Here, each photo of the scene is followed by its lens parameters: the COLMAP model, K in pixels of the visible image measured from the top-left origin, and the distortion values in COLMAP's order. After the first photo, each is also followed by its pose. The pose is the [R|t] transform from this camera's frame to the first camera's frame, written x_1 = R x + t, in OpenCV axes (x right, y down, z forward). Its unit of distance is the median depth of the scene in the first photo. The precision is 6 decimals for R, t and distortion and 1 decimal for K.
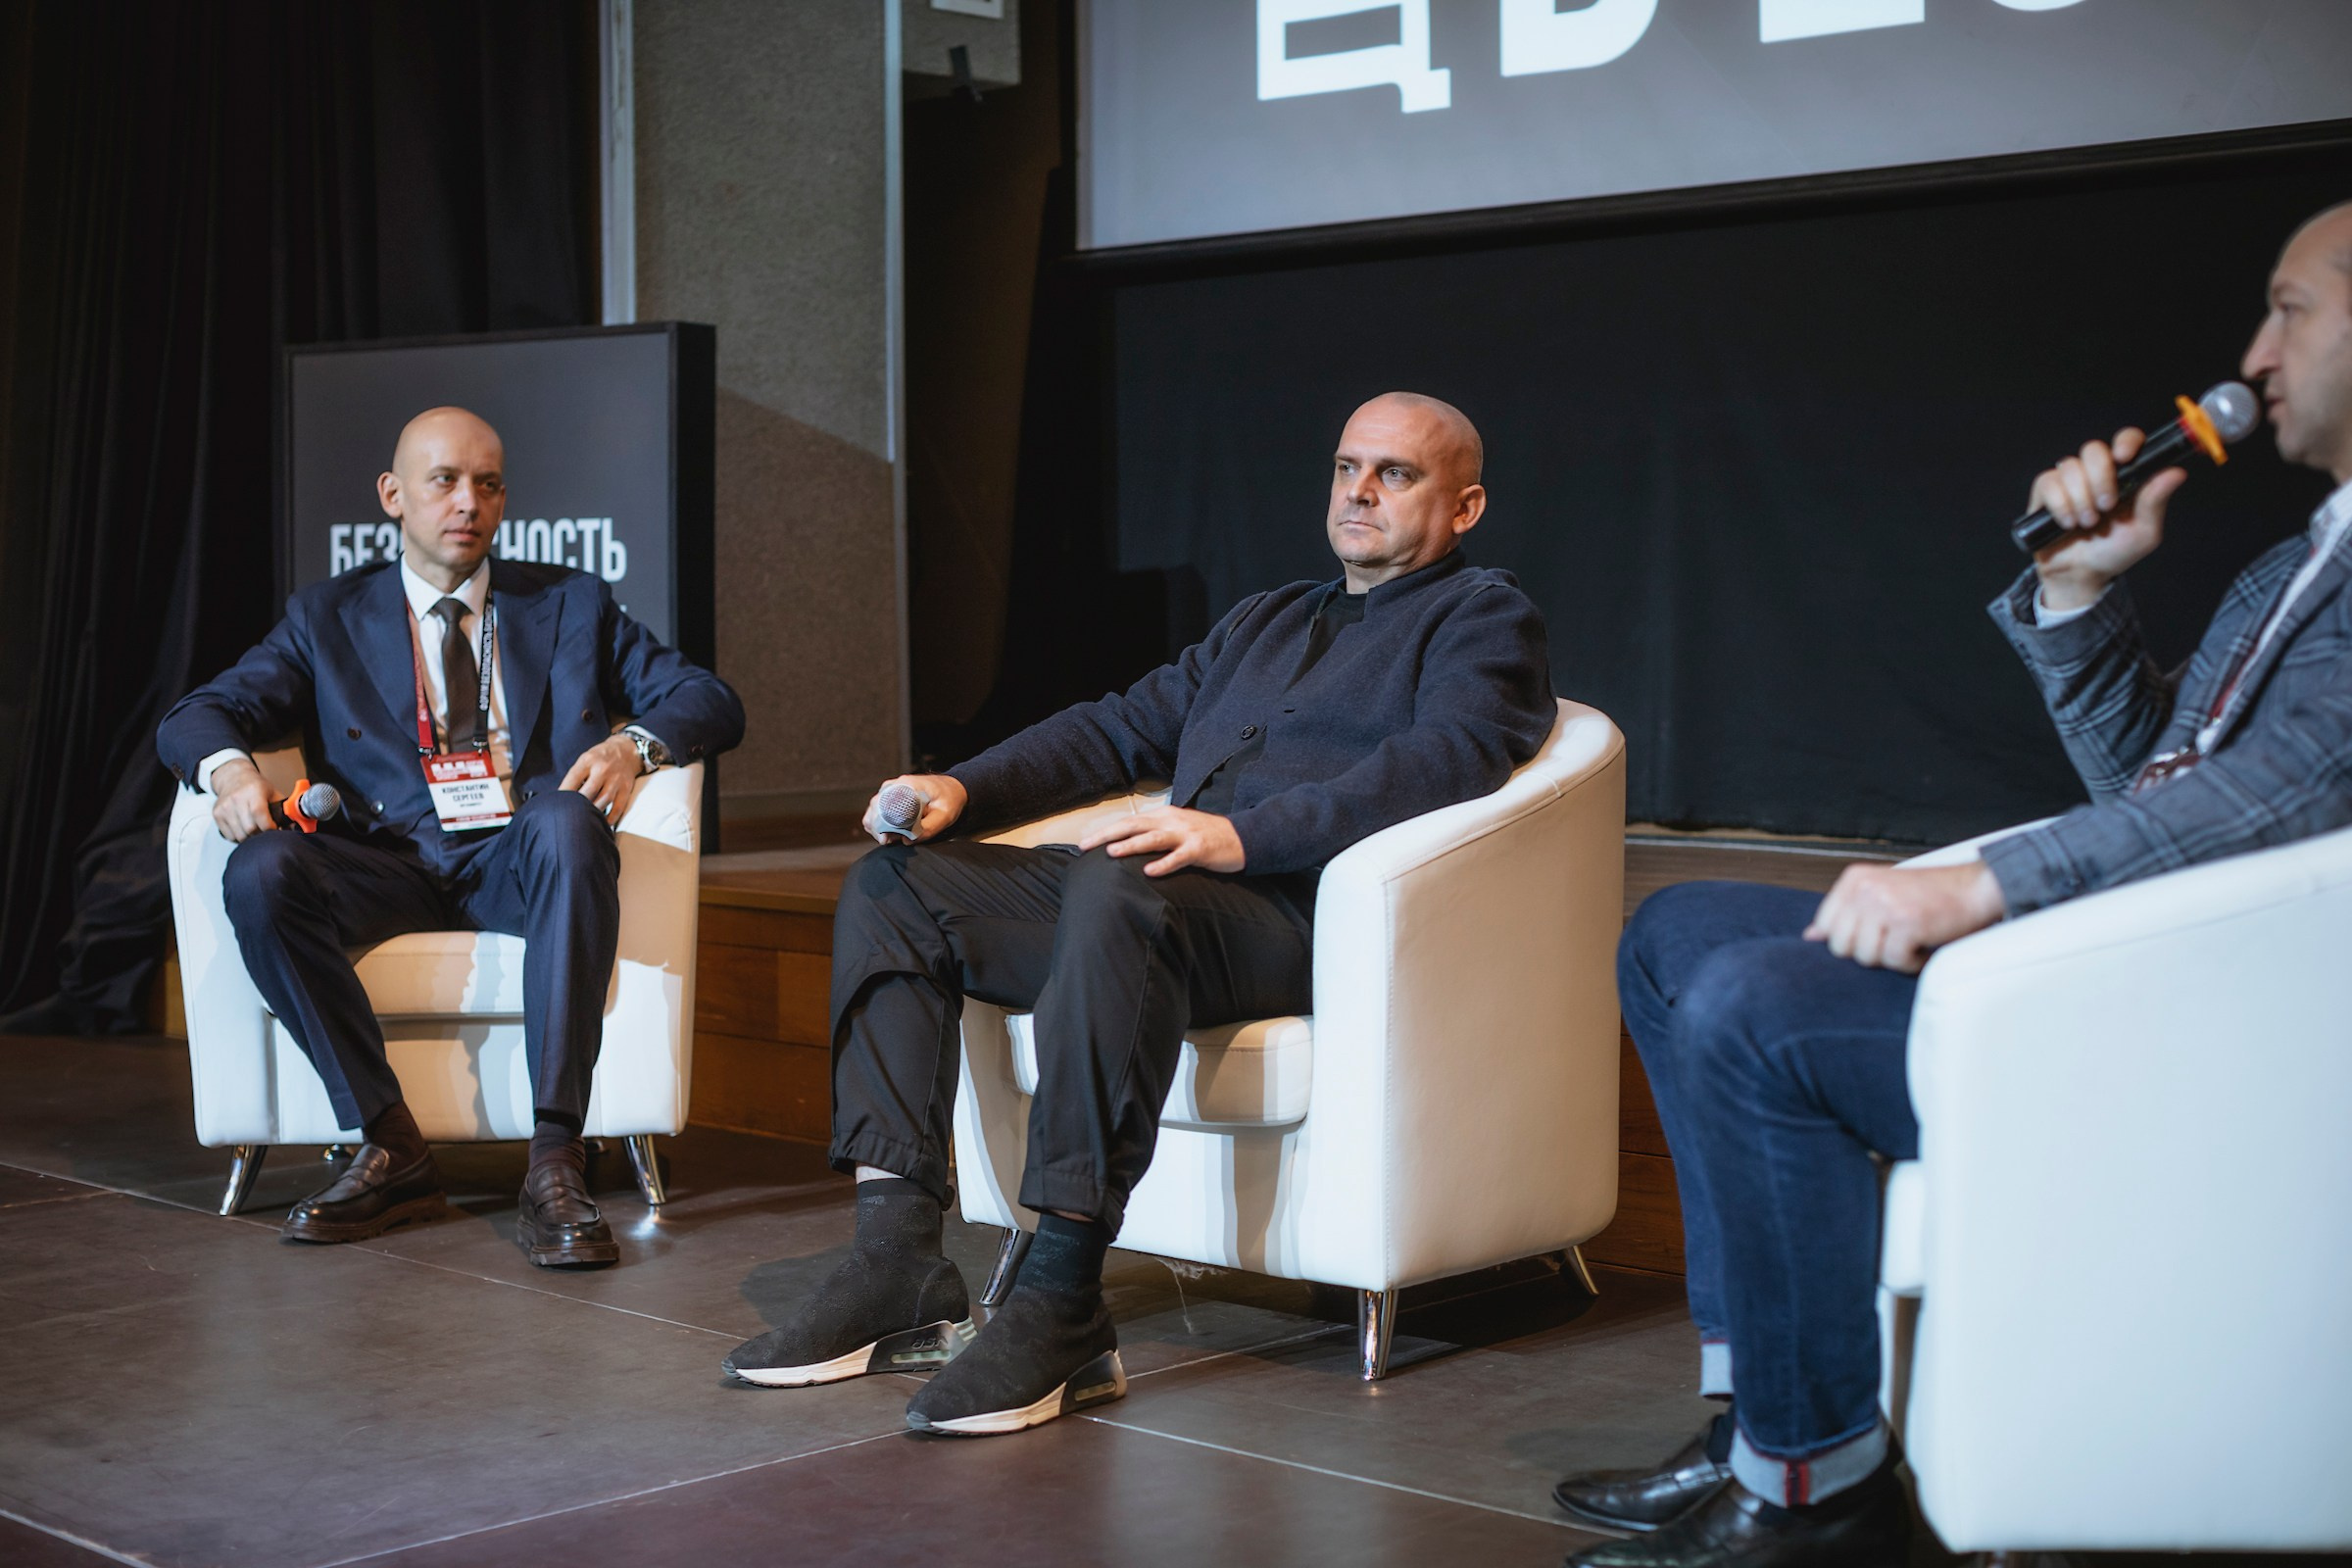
lens RADIAL K [[3426.8, 0, 1178.9], [0, 3426.8, 736.0], [0, 0, 1]] dist [-0.140778, 0.186460]
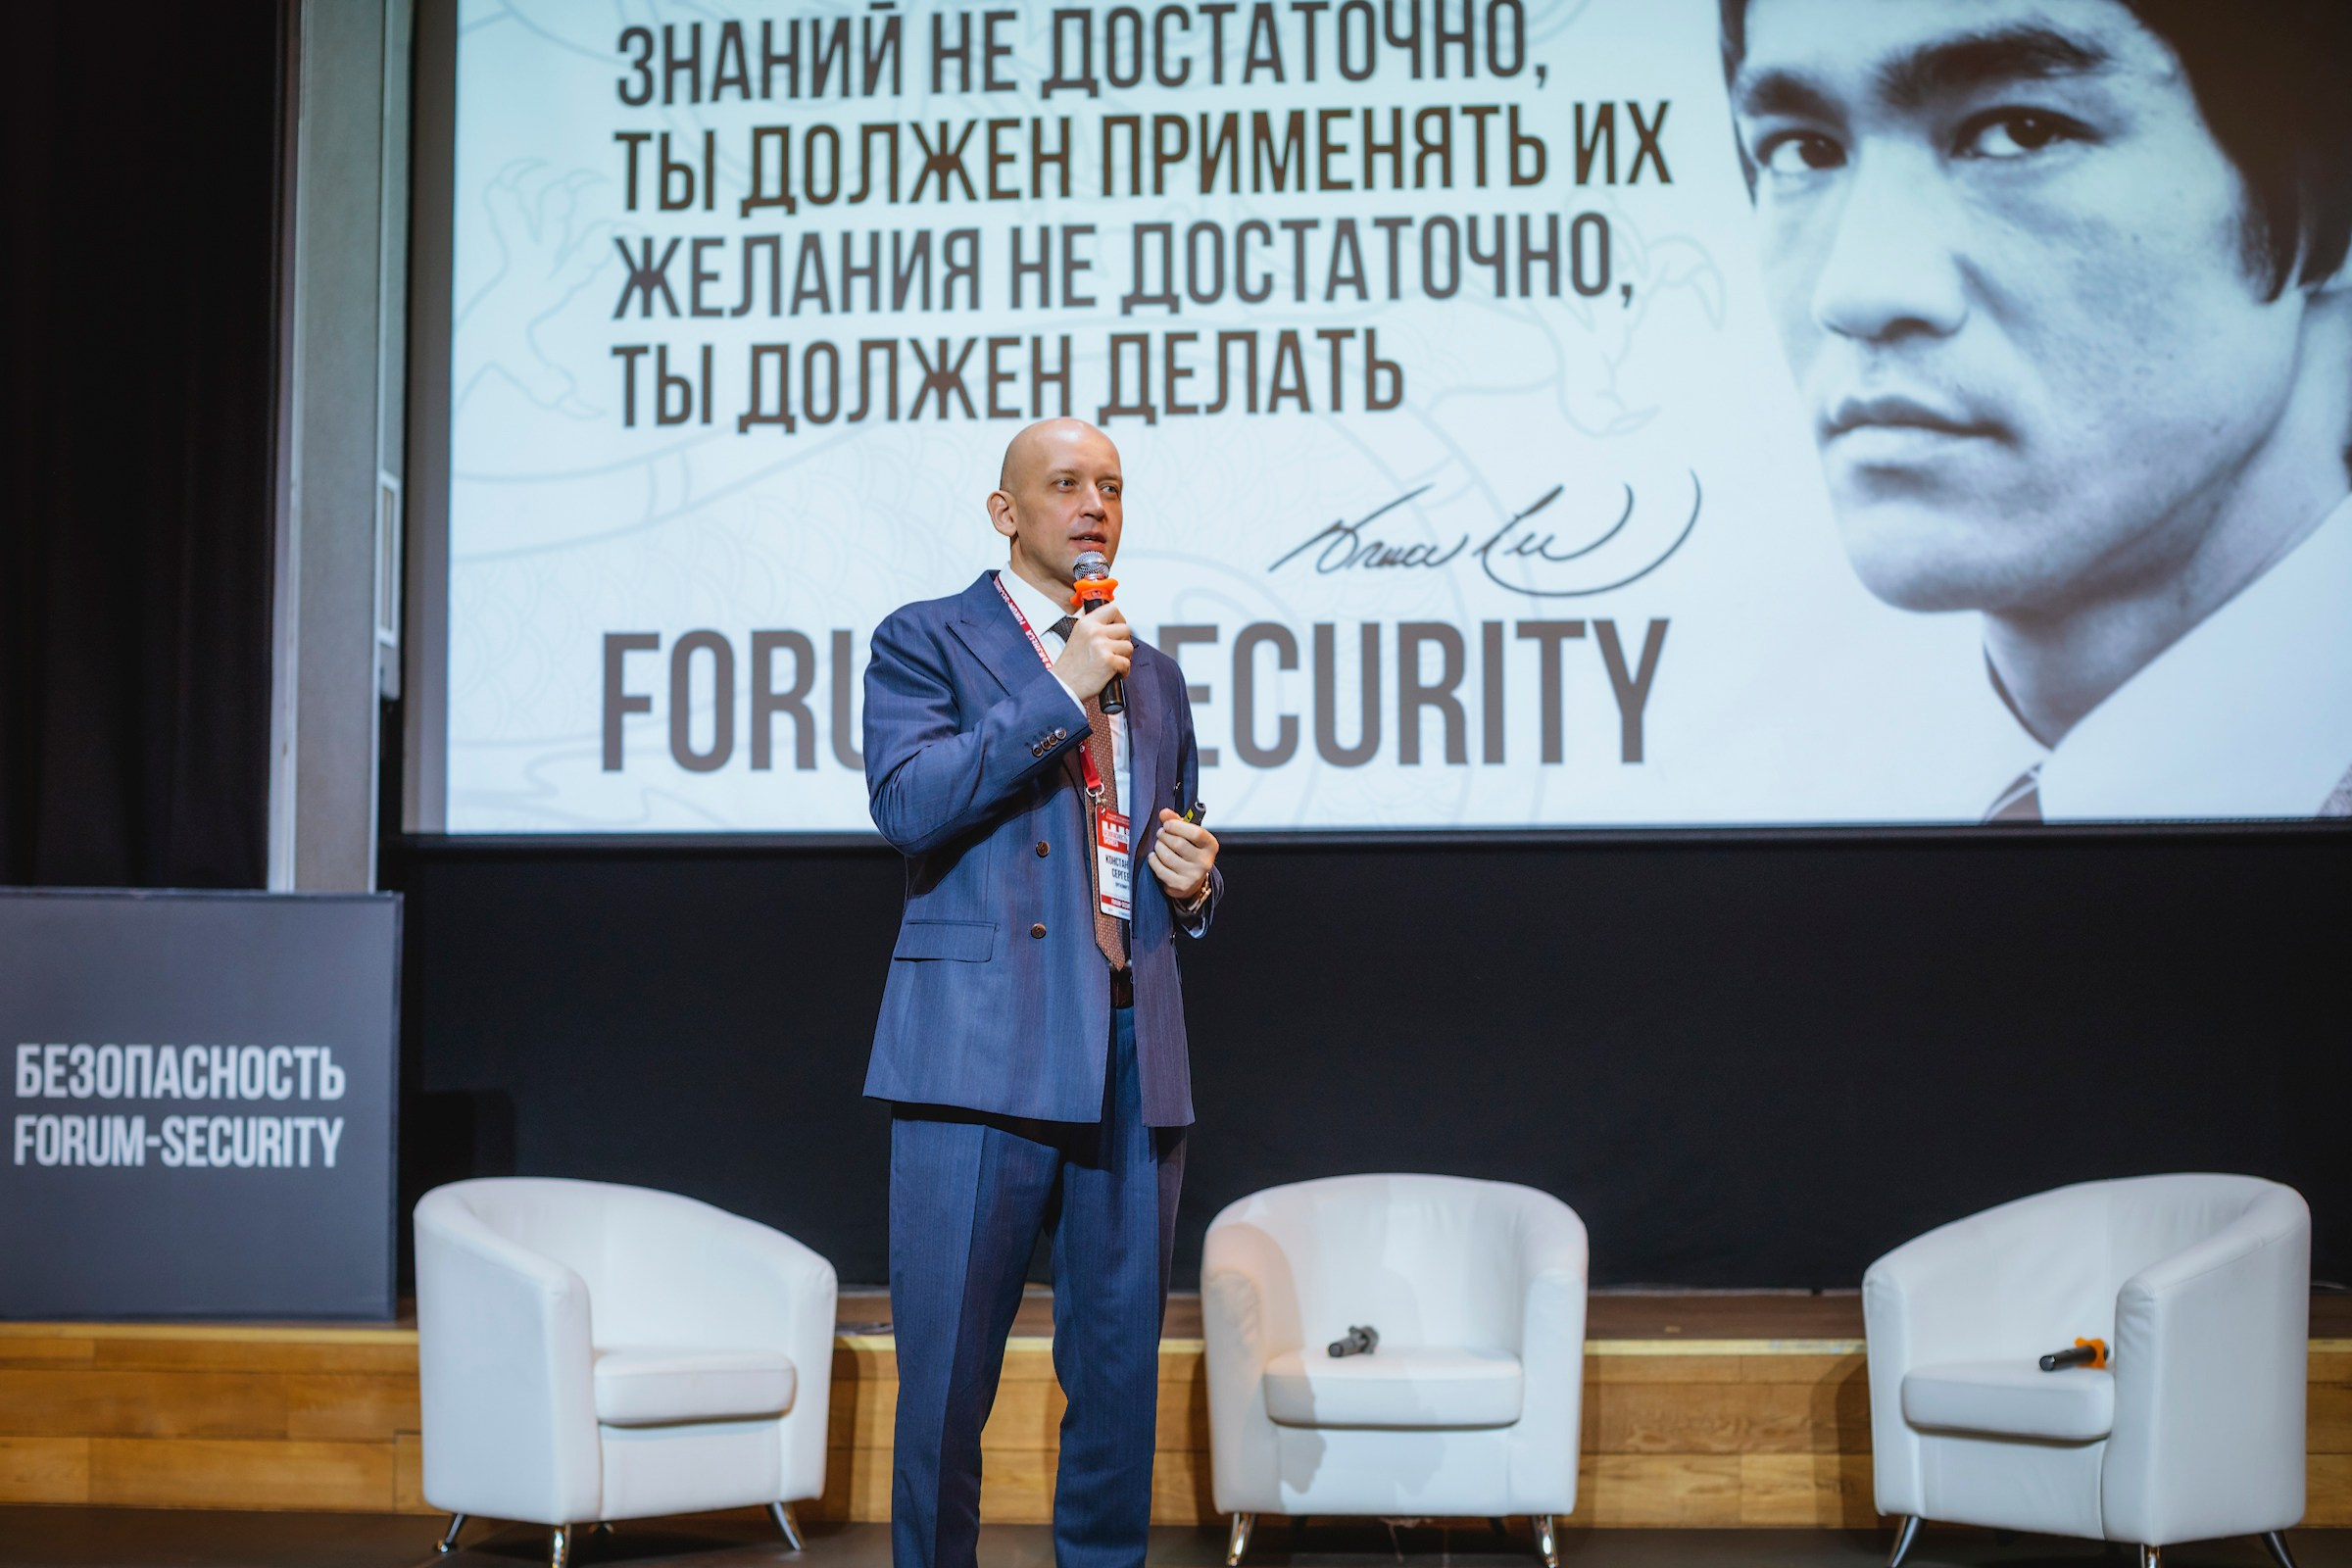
lens RADIAL K [[3624.8, 0, 1102.9], [0, 3624.8, 787.3], [0, 0, 1]] dist [-0.151158, 0.192545]
pose [[0.782361, 0.065311, 0.619391, -0.760202], [0.018285, 0.991649, -0.127660, 0.014577], [-0.622556, 0.111202, 0.774634, -0.202100]]
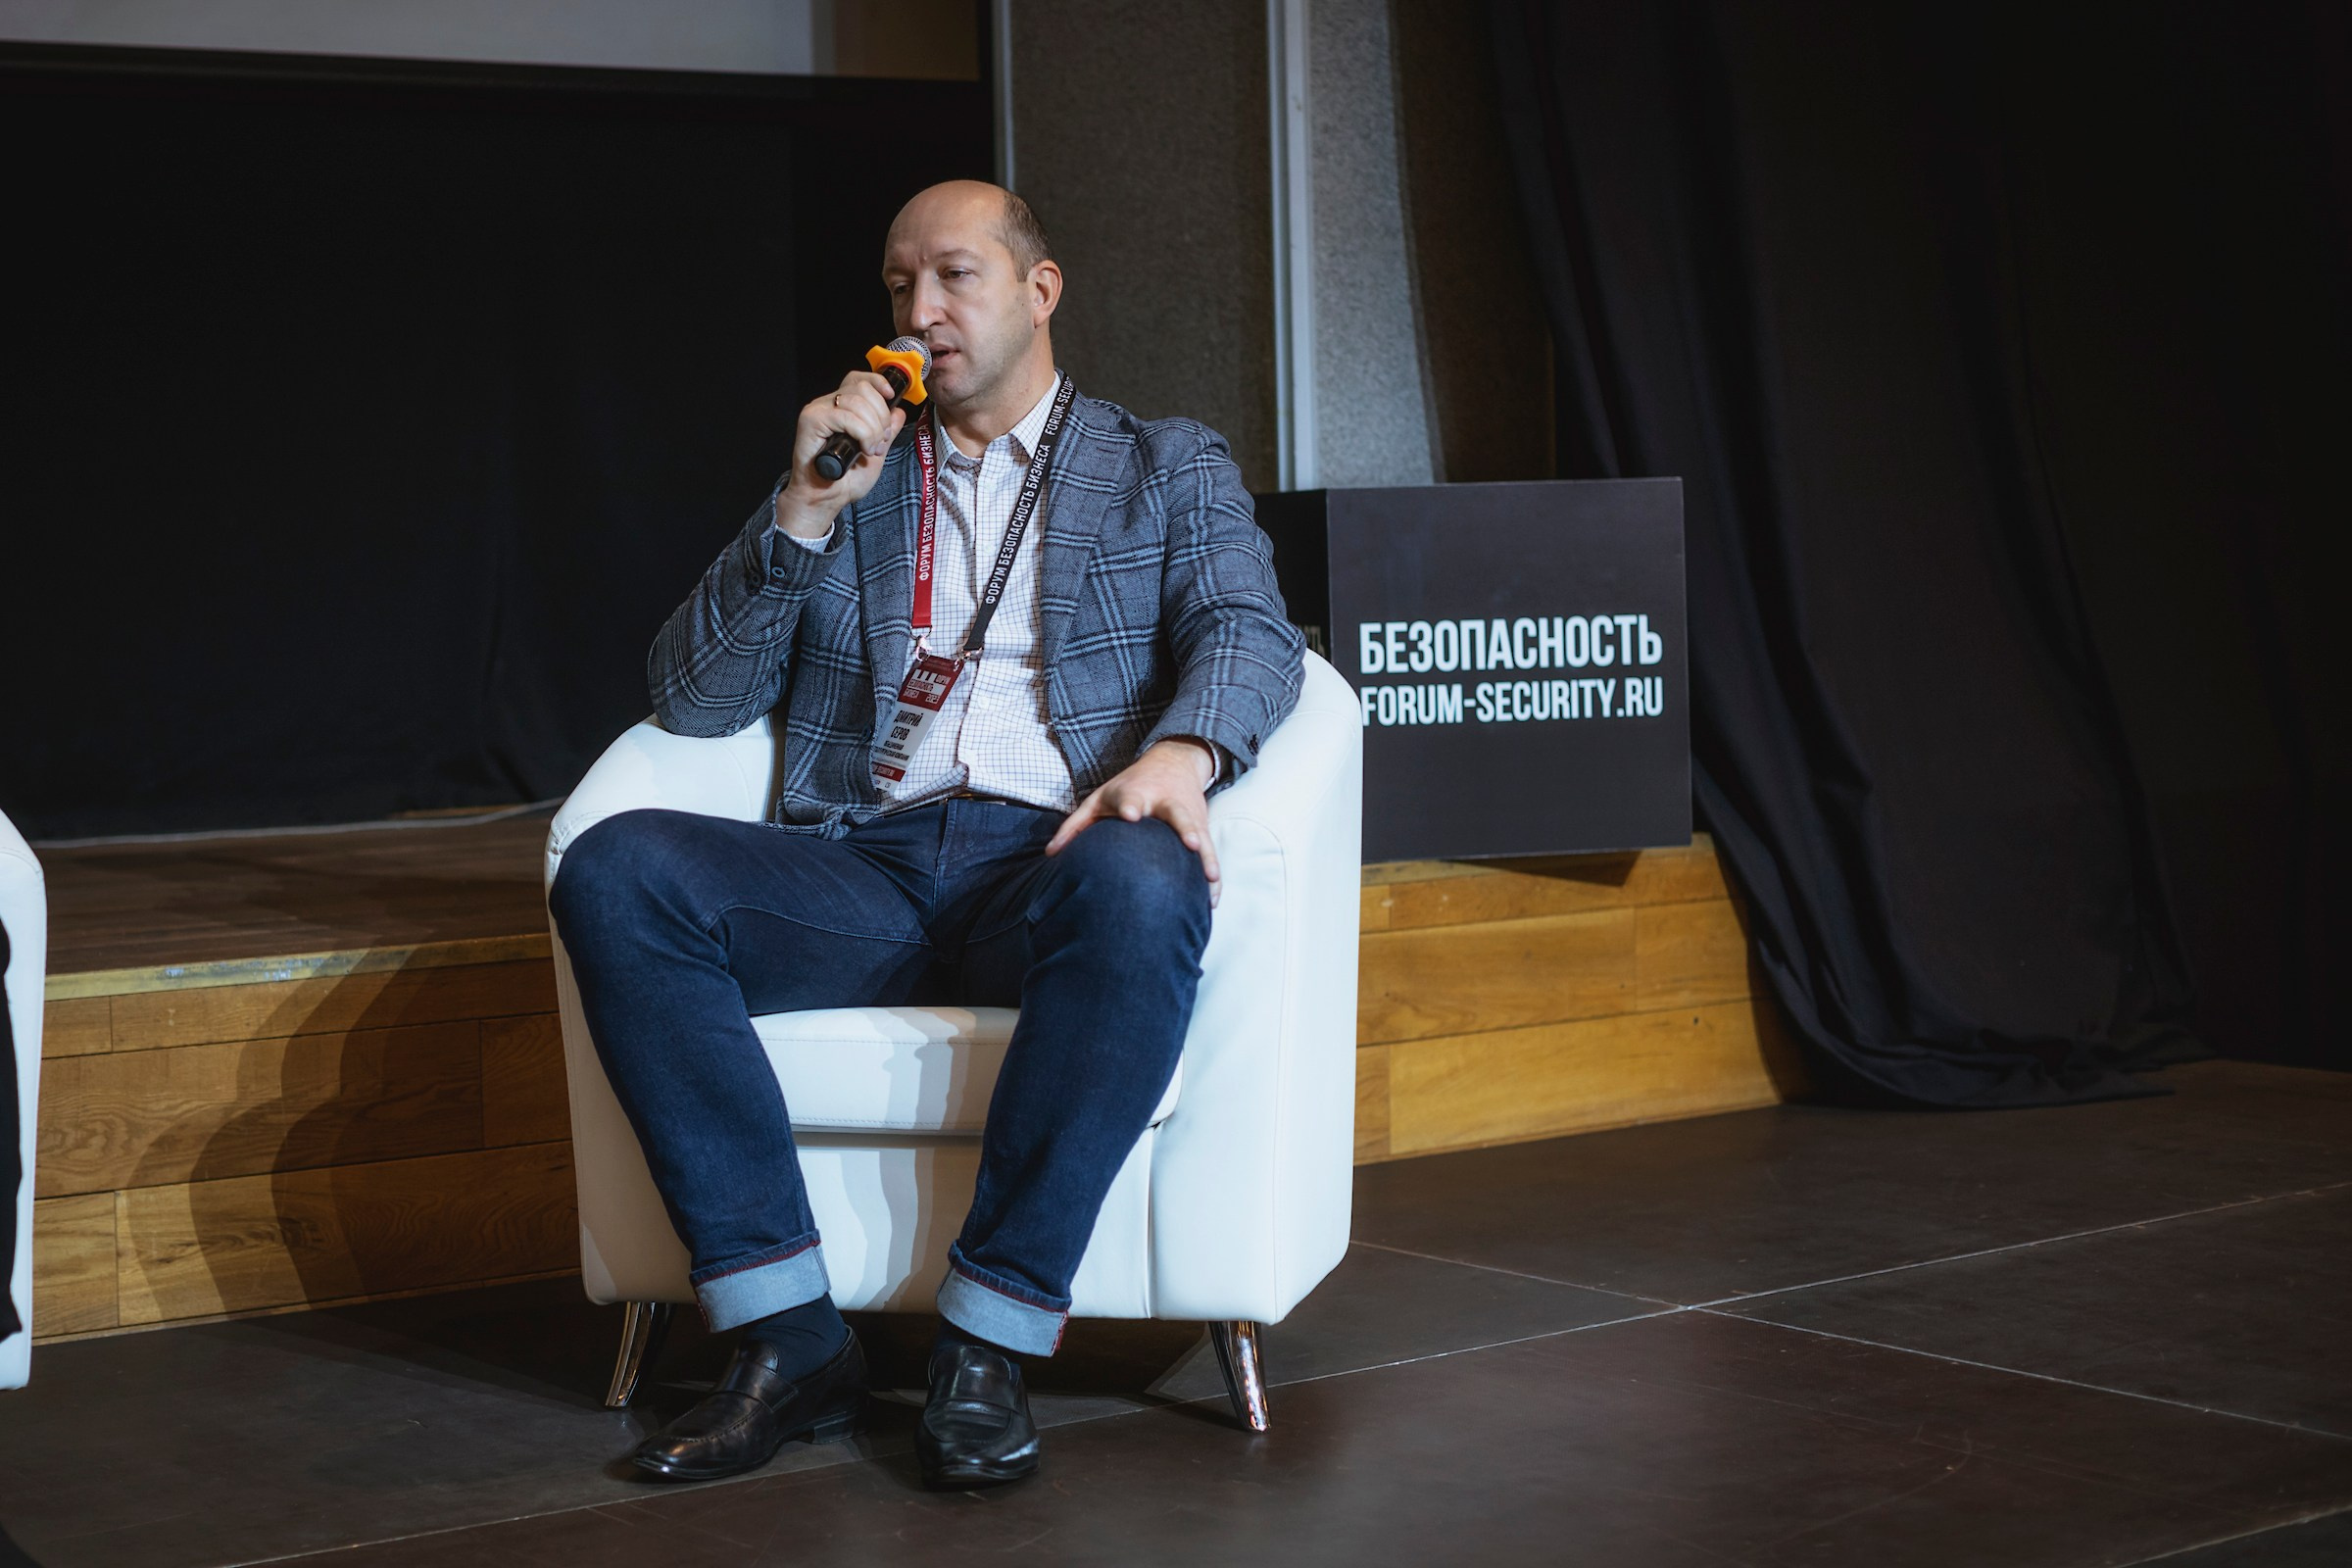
lens RADIAL K [[4105.8, 0, 1033.5], [0, 4105.8, 544.6], [0, 0, 1]] dist [-0.155794, 0.118104]
pose [[0.164831, 0.008407, 0.986286, -0.493063], [0.057424, 0.998186, -0.018105, -0.001607], [-0.984649, 0.059620, 0.164049, 0.338681]]
